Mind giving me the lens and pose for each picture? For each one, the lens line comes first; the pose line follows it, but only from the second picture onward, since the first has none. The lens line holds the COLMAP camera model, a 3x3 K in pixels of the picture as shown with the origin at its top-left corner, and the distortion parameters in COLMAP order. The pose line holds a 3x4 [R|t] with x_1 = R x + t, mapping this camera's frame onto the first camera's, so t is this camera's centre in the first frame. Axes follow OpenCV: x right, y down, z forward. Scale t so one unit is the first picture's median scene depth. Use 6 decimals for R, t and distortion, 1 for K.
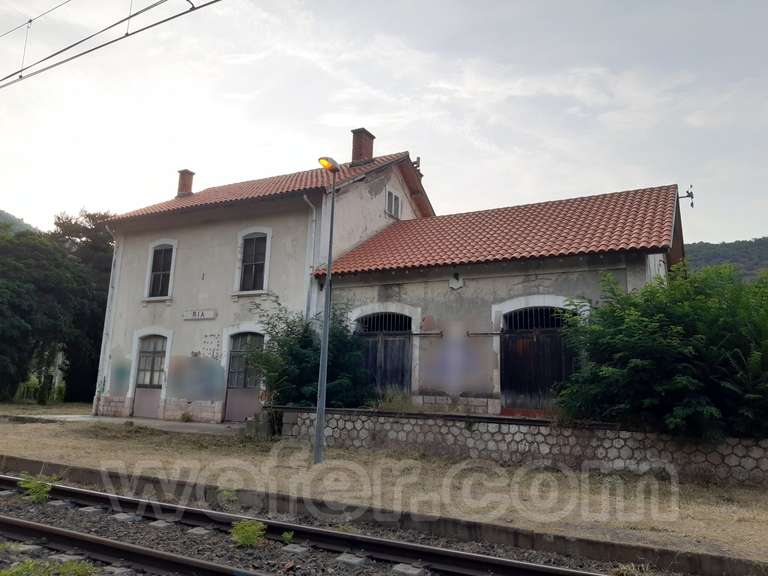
lens RADIAL K [[592.6, 0, 384.0], [0, 592.6, 288.0], [0, 0, 1]] dist [0.081411, -0.165666]
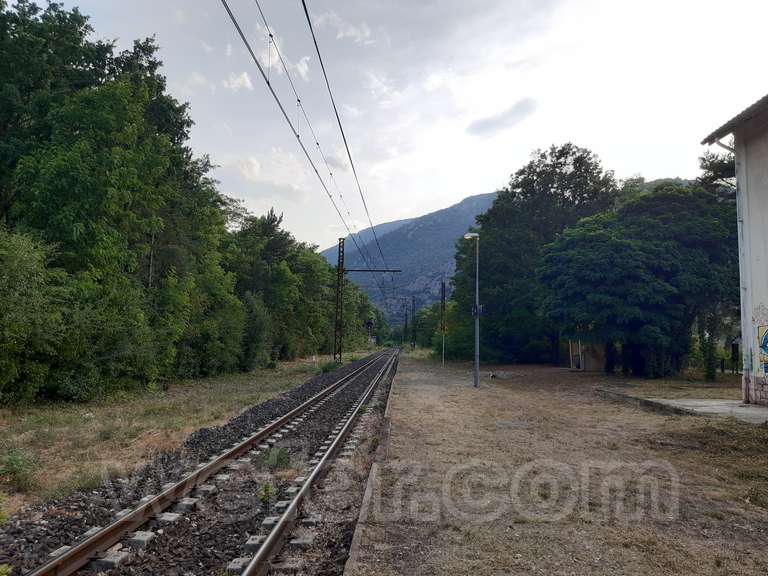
lens RADIAL K [[592.6, 0, 384.0], [0, 592.6, 288.0], [0, 0, 1]] dist [0.081411, -0.165666]
pose [[0.456677, -0.109621, -0.882853, -0.043163], [0.163403, 0.985832, -0.037883, 0.038607], [0.874497, -0.126961, 0.468119, 0.344643]]
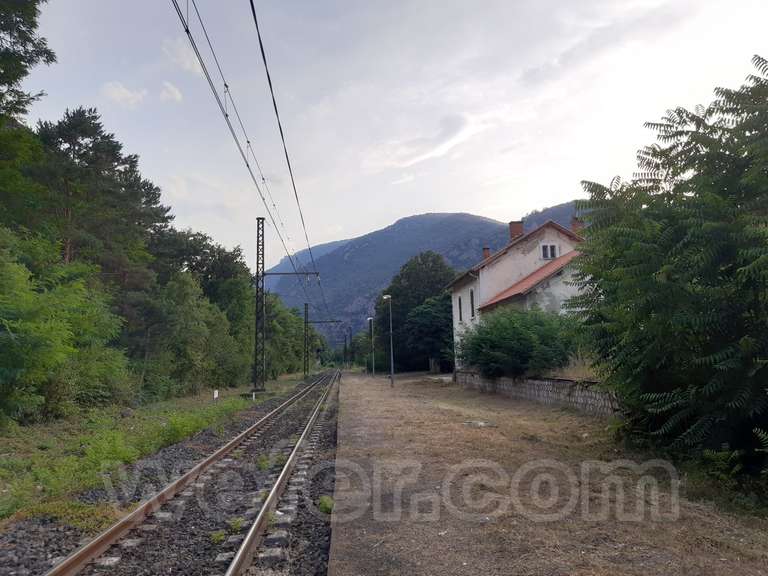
lens RADIAL K [[580.8, 0, 367.0], [0, 580.8, 289.4], [0, 0, 1]] dist [0.246560, 0.001055]
pose [[0.517169, -0.158624, -0.841056, 1.312901], [0.206120, 0.976836, -0.057488, -0.046631], [0.830693, -0.143628, 0.537885, -0.410228]]
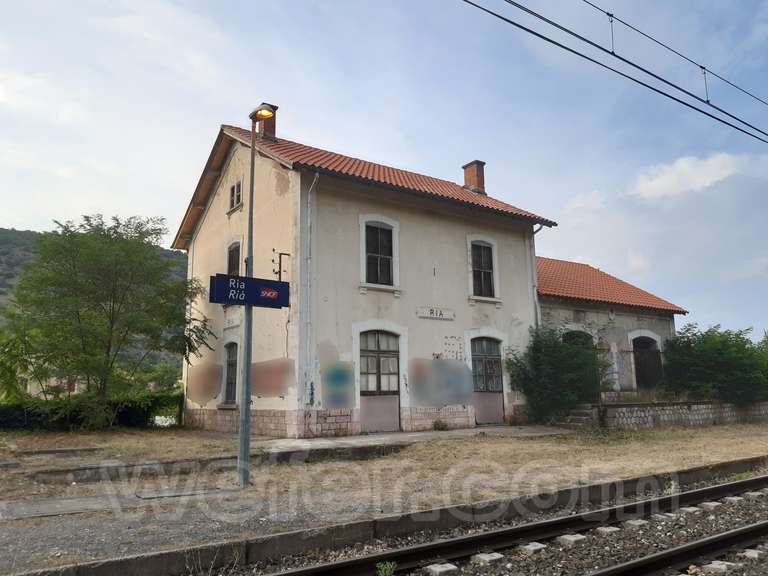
lens RADIAL K [[592.6, 0, 384.0], [0, 592.6, 288.0], [0, 0, 1]] dist [0.081411, -0.165666]
pose [[0.436657, 0.115623, 0.892167, -1.214190], [-0.135177, 0.988880, -0.061996, 0.076319], [-0.889414, -0.093530, 0.447431, 0.688637]]
